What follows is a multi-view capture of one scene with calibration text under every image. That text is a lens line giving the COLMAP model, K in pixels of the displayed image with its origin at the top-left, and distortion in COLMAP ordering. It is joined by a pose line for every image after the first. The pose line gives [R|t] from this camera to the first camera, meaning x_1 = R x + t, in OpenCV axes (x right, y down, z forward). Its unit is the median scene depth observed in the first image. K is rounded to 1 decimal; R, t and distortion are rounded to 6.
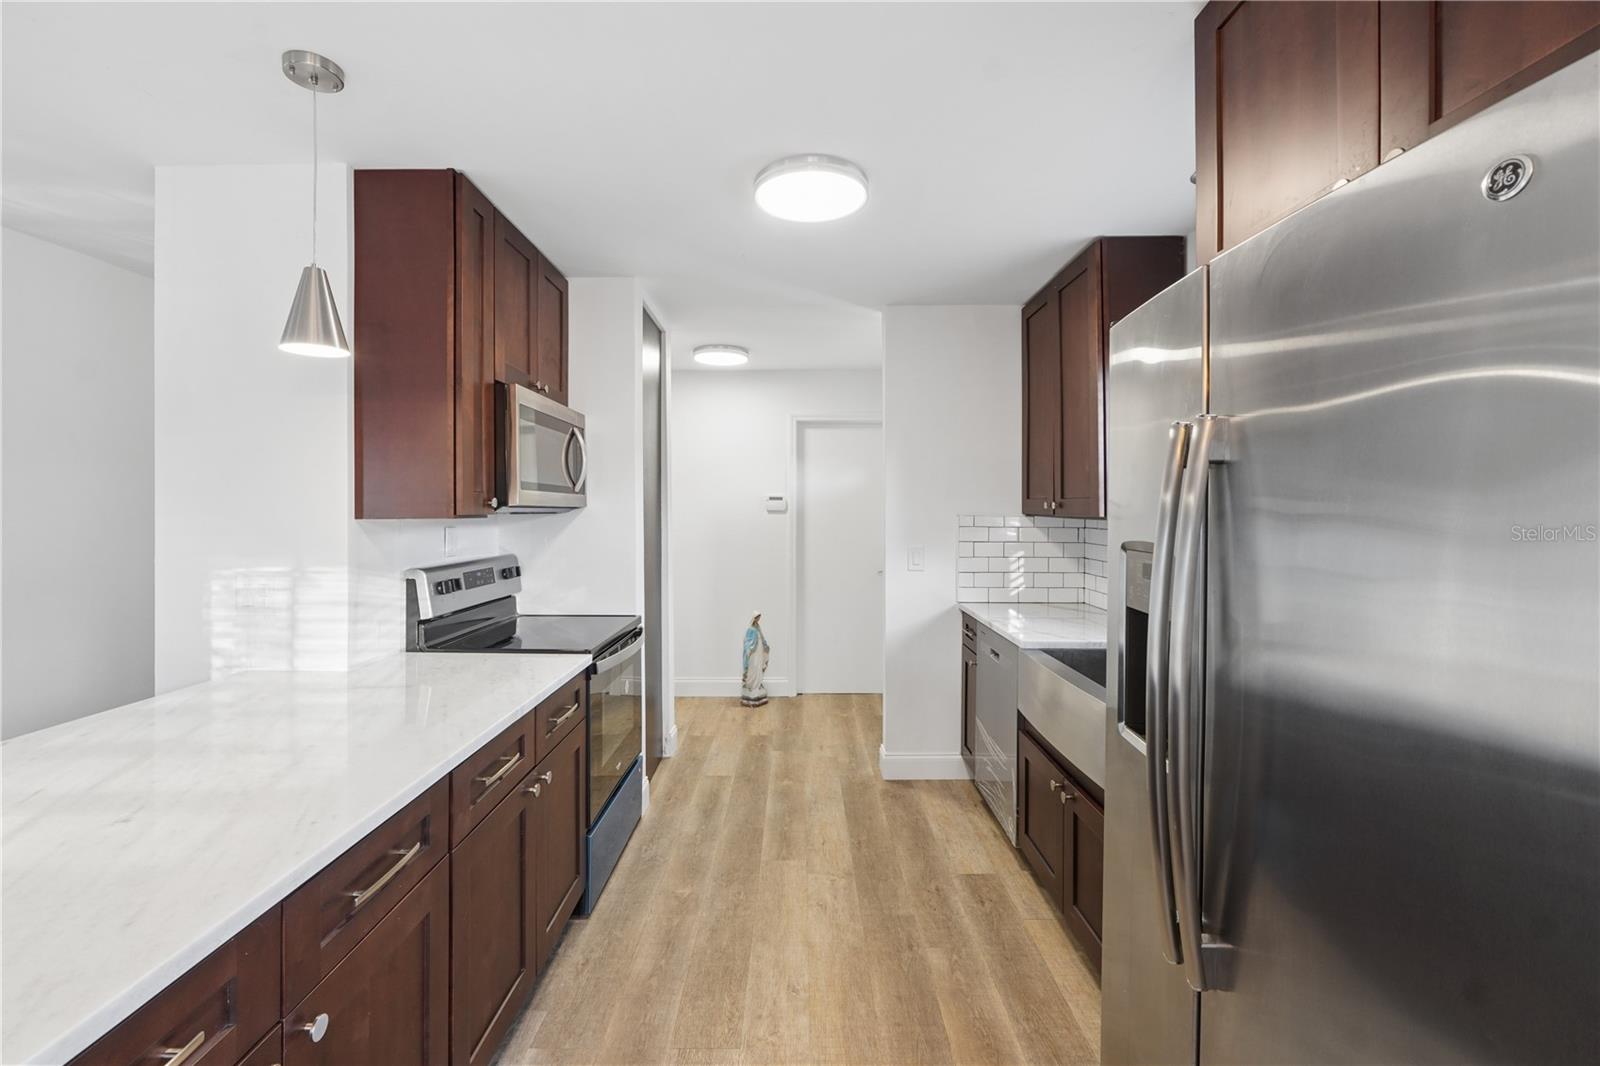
lens RADIAL K [[681.6, 0, 789.2], [0, 681.6, 511.0], [0, 0, 1]] dist [-0.014883, 0.006927]
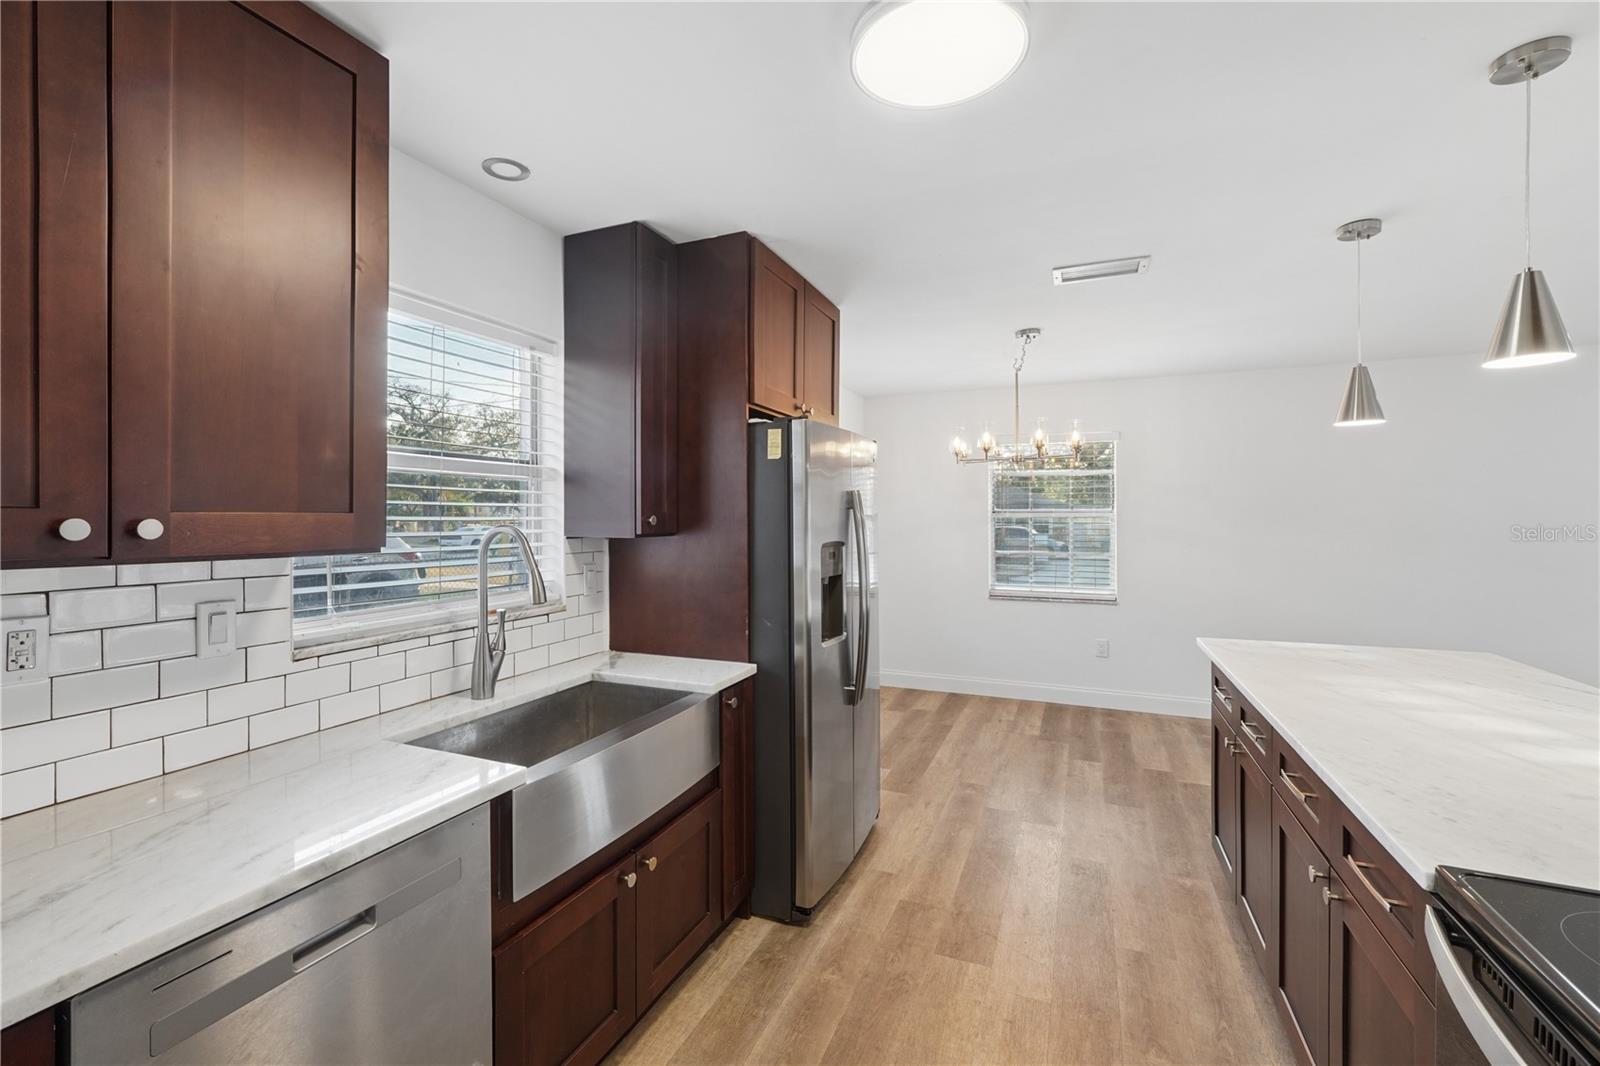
lens RADIAL K [[681.6, 0, 790.5], [0, 681.6, 522.9], [0, 0, 1]] dist [-0.014883, 0.006927]
pose [[-0.923449, -0.003101, 0.383708, -0.056333], [0.002032, 0.999914, 0.012972, -0.014202], [-0.383716, 0.012759, -0.923363, 1.101030]]
